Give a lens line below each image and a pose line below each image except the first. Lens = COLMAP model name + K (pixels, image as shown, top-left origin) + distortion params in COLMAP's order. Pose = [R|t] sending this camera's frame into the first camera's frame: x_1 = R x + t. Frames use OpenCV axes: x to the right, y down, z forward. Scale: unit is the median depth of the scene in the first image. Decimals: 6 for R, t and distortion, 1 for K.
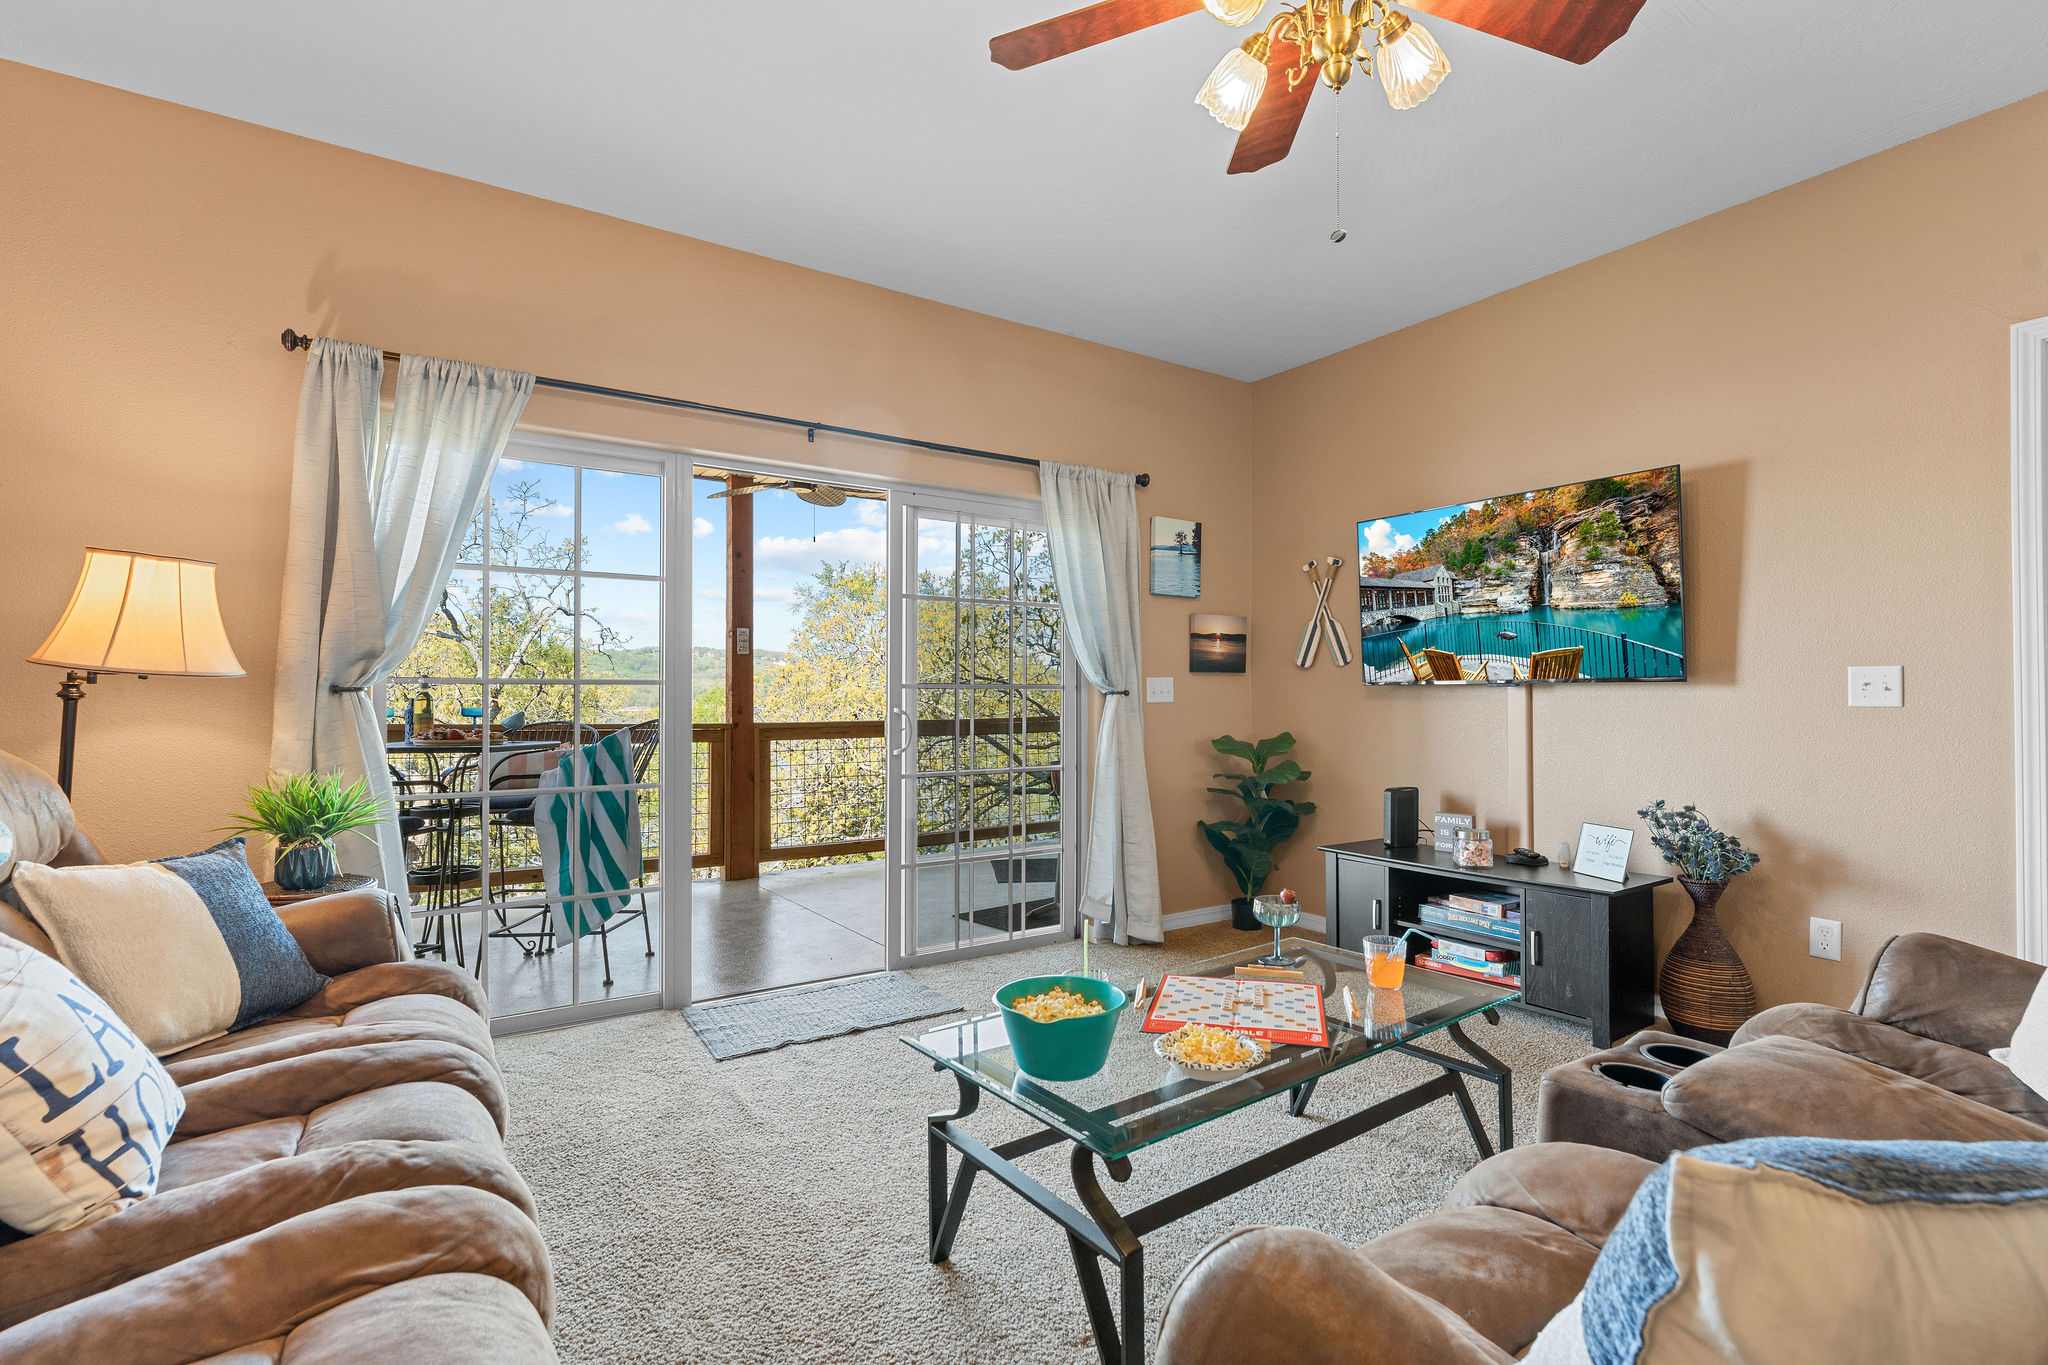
lens RADIAL K [[925.3, 0, 1024.4], [0, 925.3, 686.1], [0, 0, 1]] dist [0.001073, 0.000166]
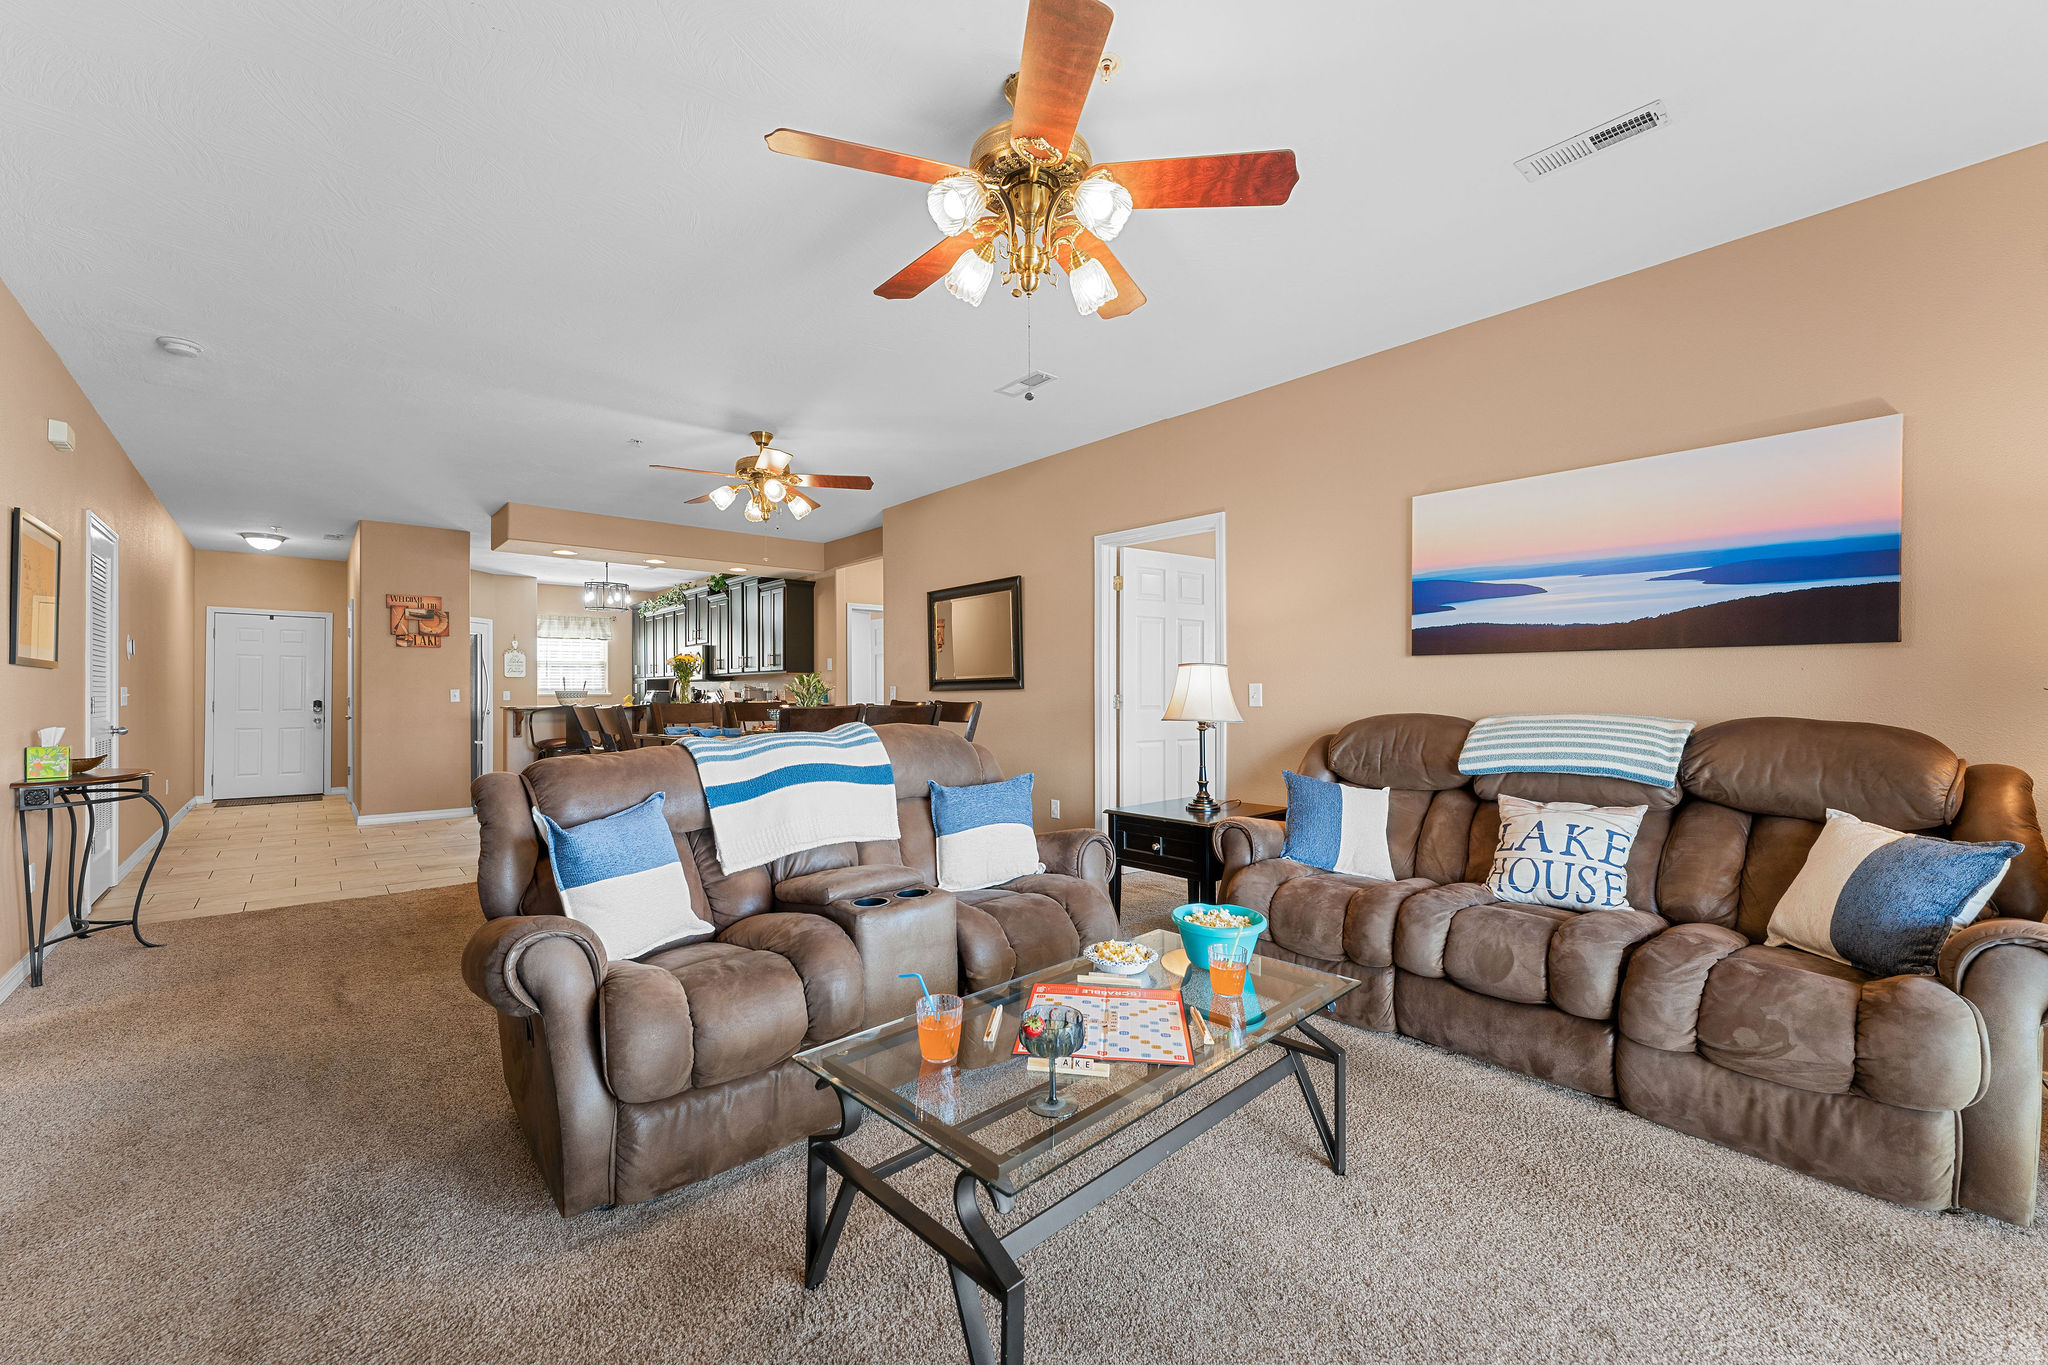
lens RADIAL K [[798.2, 0, 1019.5], [0, 798.2, 689.8], [0, 0, 1]] dist [0.015821, 0.000184]
pose [[-0.989762, 0.007130, -0.142549, 0.438349], [0.010038, 0.999756, -0.019690, -0.002775], [0.142374, -0.020919, -0.989592, 1.836630]]
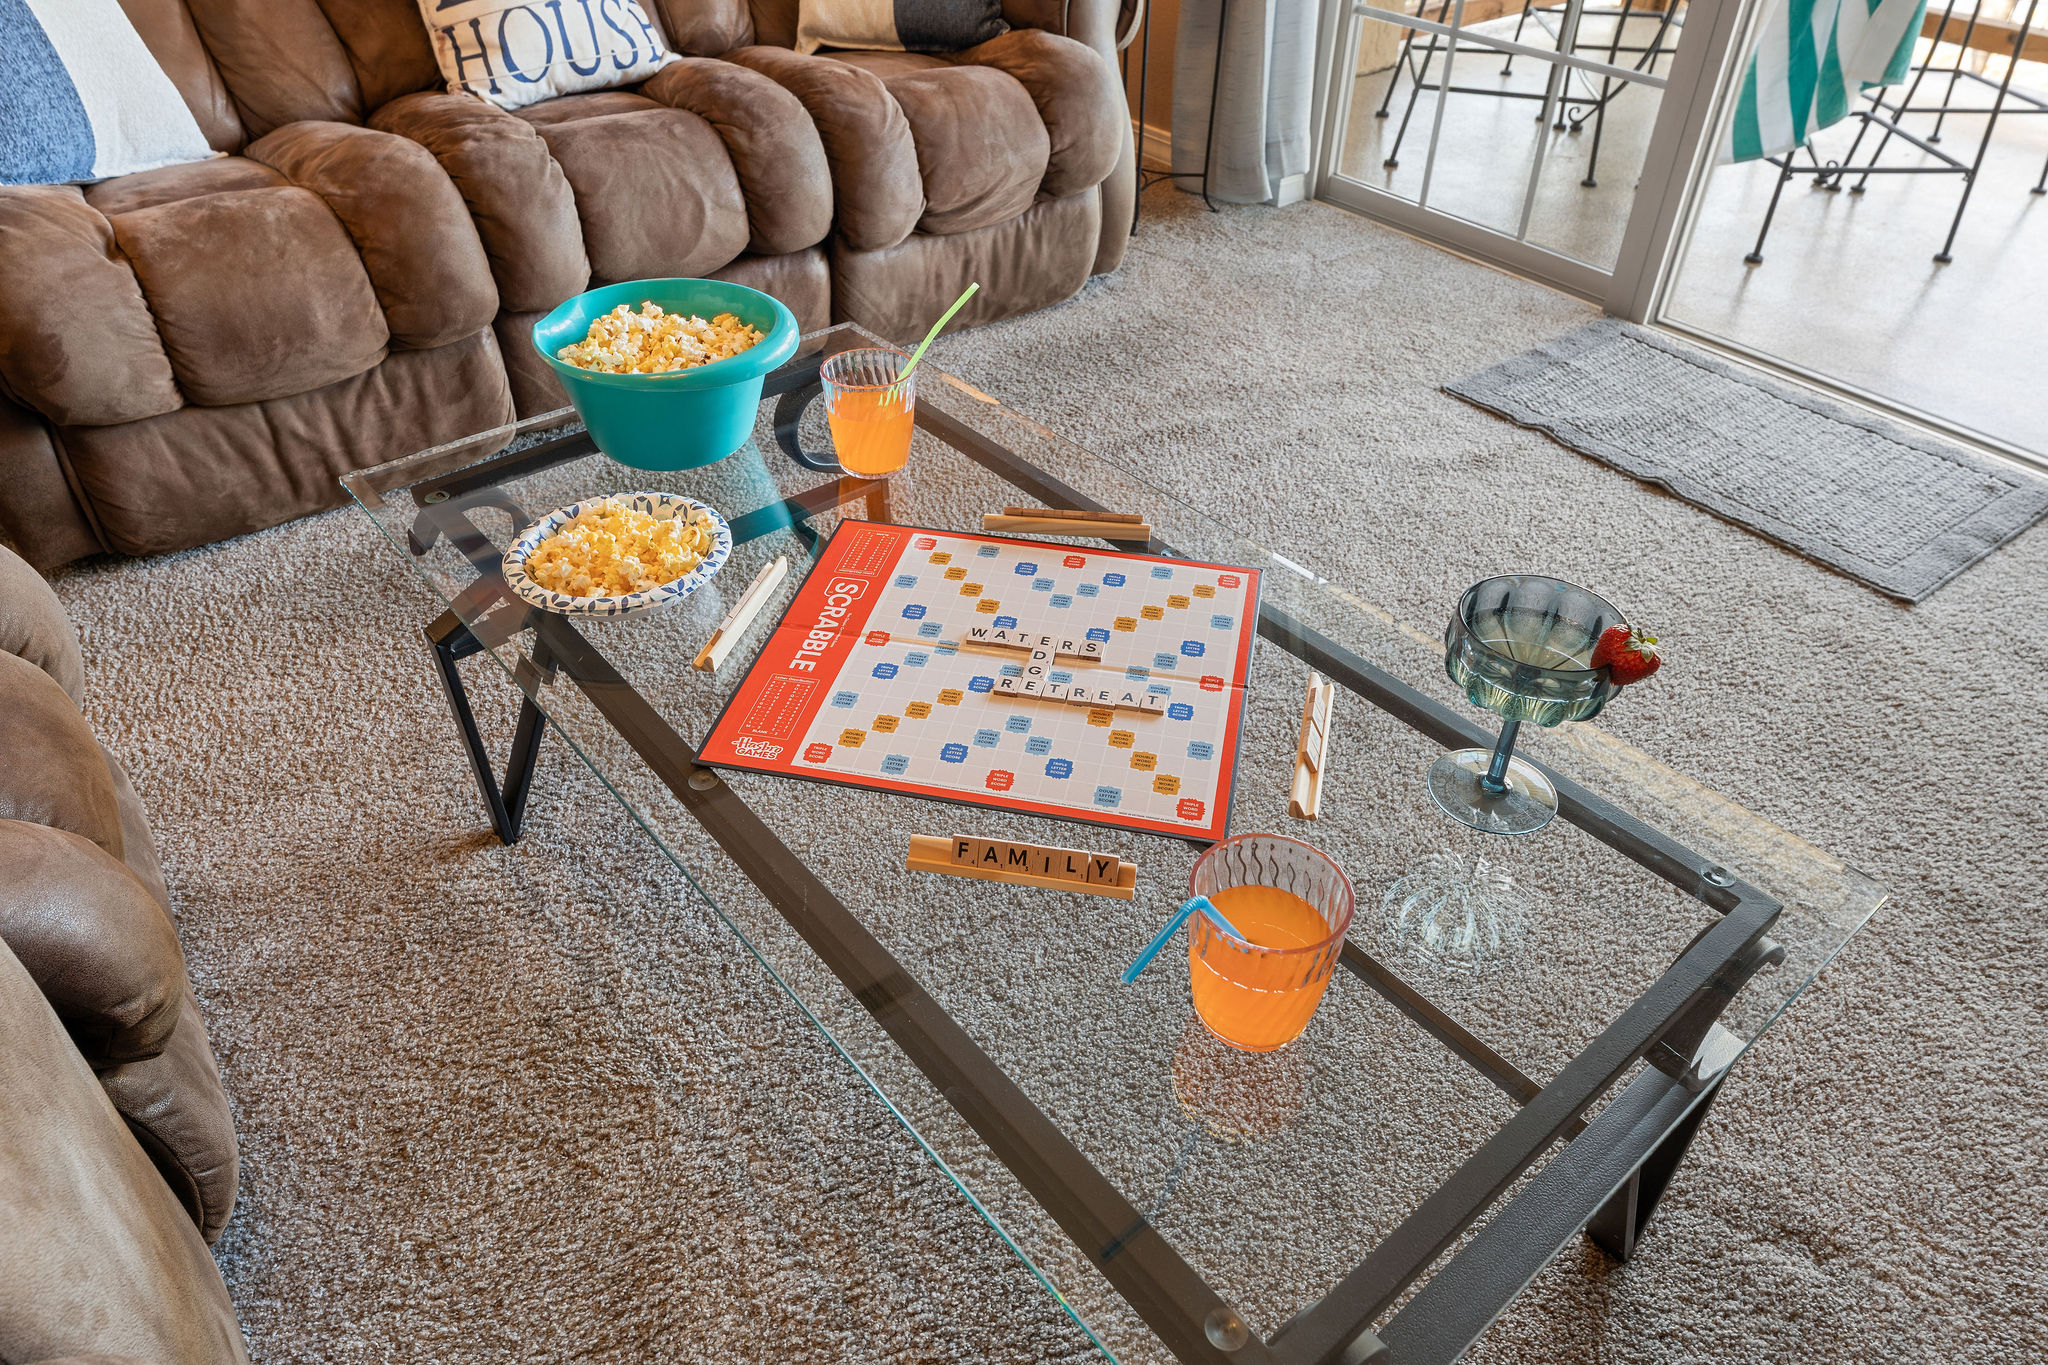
lens RADIAL K [[1362.9, 0, 1020.5], [0, 1362.9, 684.9], [0, 0, 1]] dist [-0.001386, -0.001476]
pose [[0.062773, 0.617225, -0.784279, 0.666437], [0.005847, 0.785588, 0.618723, 0.006376], [0.998011, -0.043425, 0.045705, 0.960606]]
